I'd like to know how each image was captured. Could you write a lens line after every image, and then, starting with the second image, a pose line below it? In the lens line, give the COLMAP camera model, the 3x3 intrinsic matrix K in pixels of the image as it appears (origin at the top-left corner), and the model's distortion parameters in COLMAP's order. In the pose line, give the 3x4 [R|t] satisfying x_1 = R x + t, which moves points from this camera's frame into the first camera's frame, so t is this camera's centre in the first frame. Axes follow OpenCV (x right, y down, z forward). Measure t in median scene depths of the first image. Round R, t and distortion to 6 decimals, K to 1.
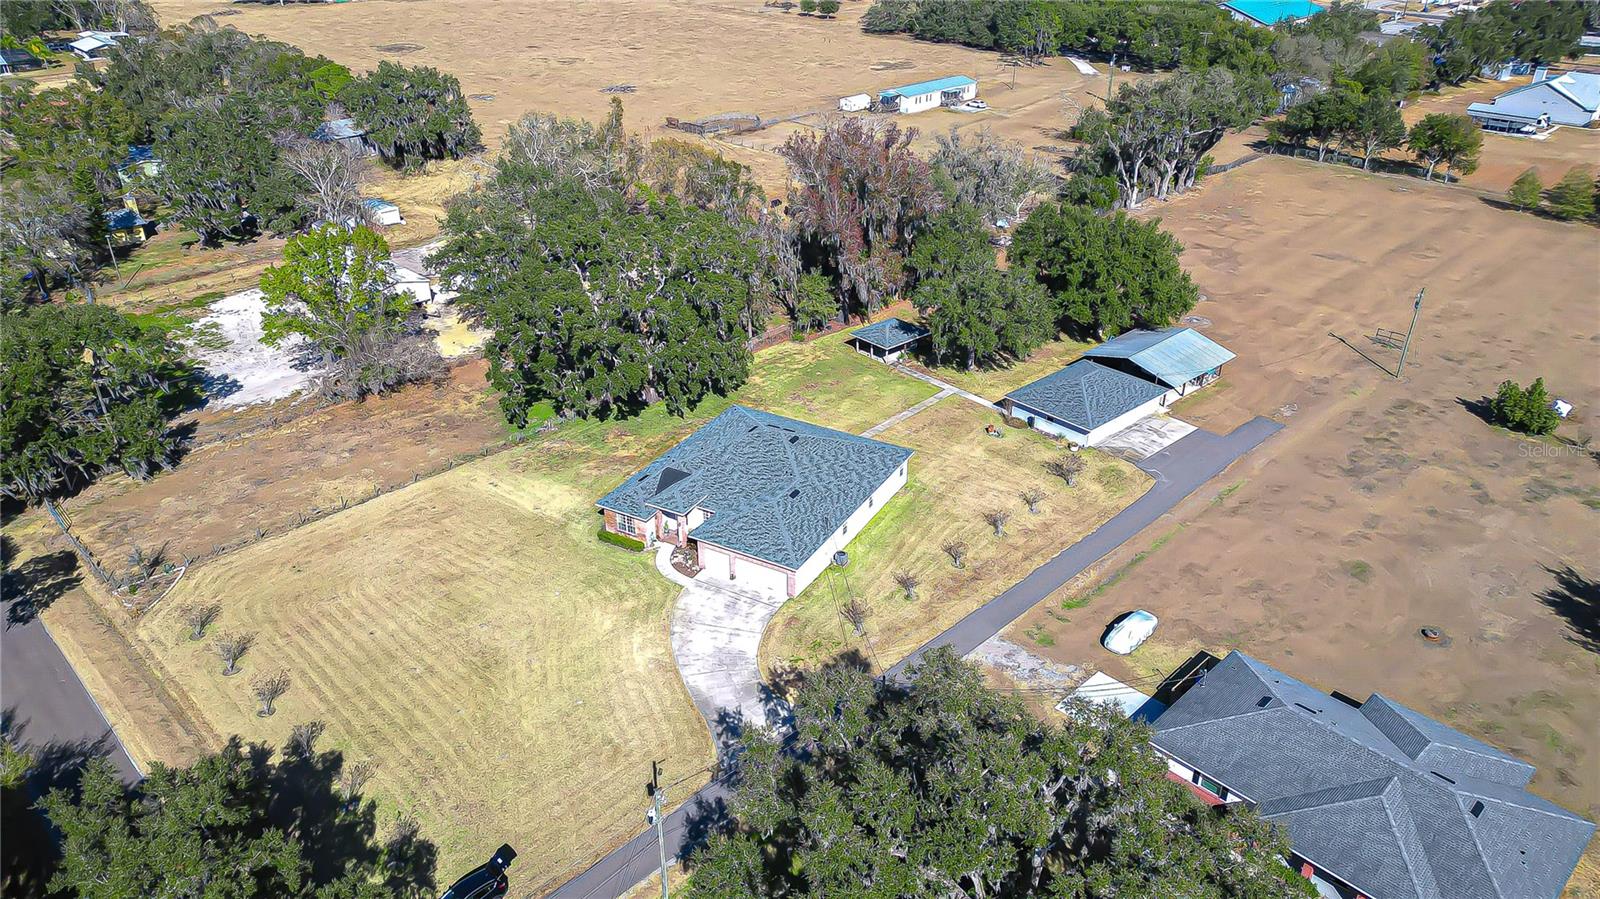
lens RADIAL K [[1168.8, 0, 800.4], [0, 1168.8, 450.6], [0, 0, 1]] dist [0.045531, -0.004961]
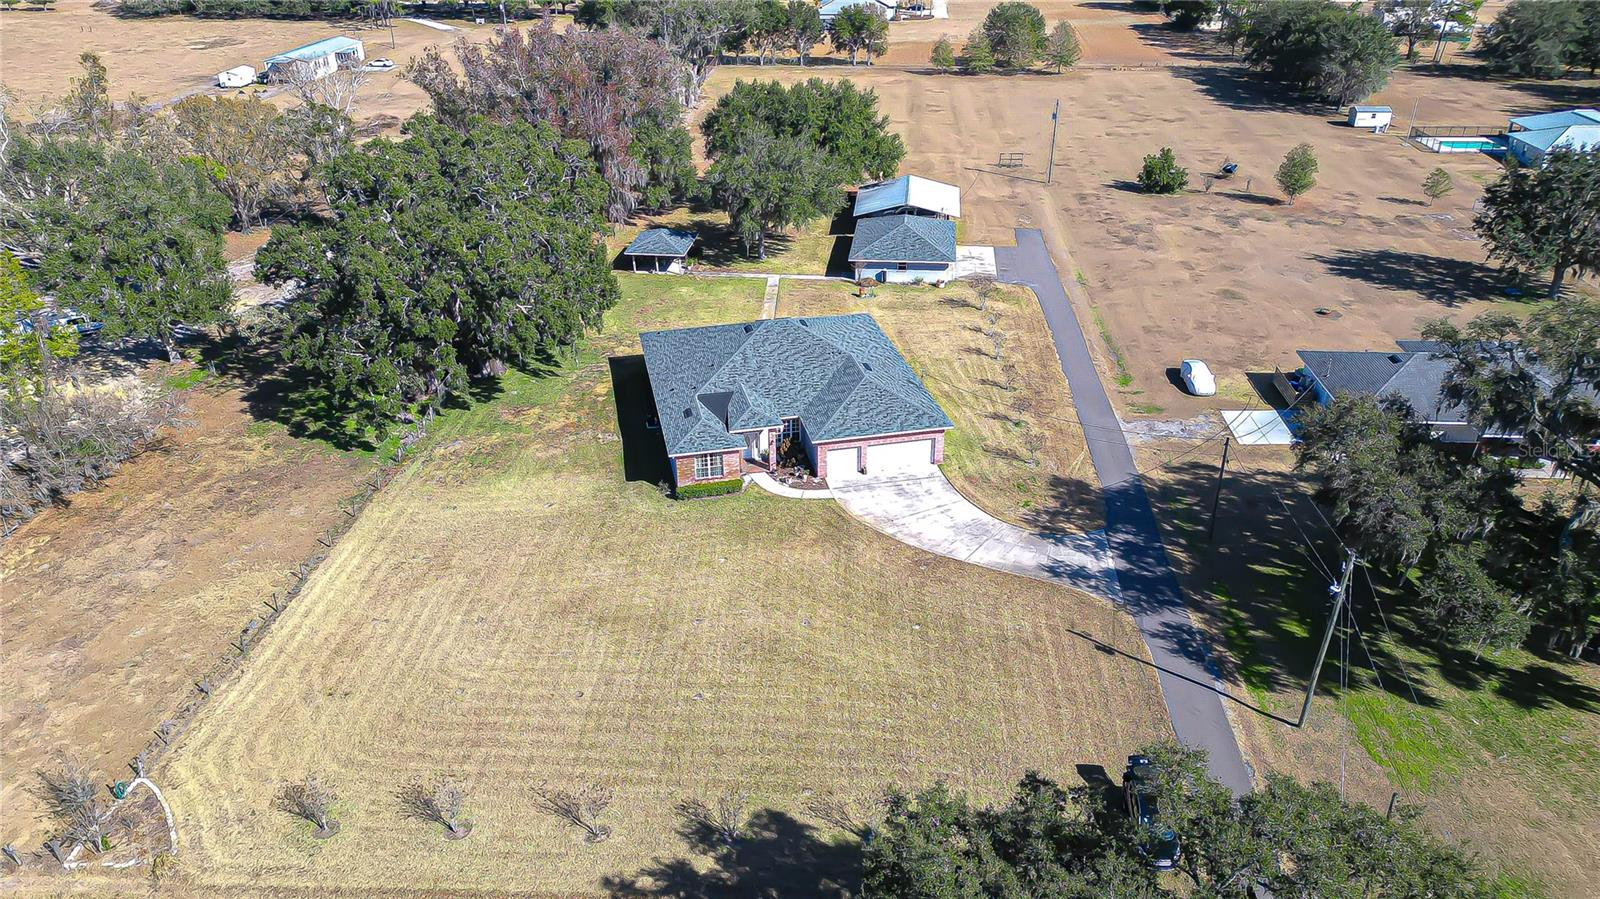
lens RADIAL K [[1168.8, 0, 801.7], [0, 1168.8, 447.4], [0, 0, 1]] dist [0.045531, -0.004961]
pose [[0.731446, -0.311438, 0.606624, -0.503123], [0.323625, 0.941585, 0.093190, -0.003128], [-0.600211, 0.128155, 0.789508, 0.282792]]
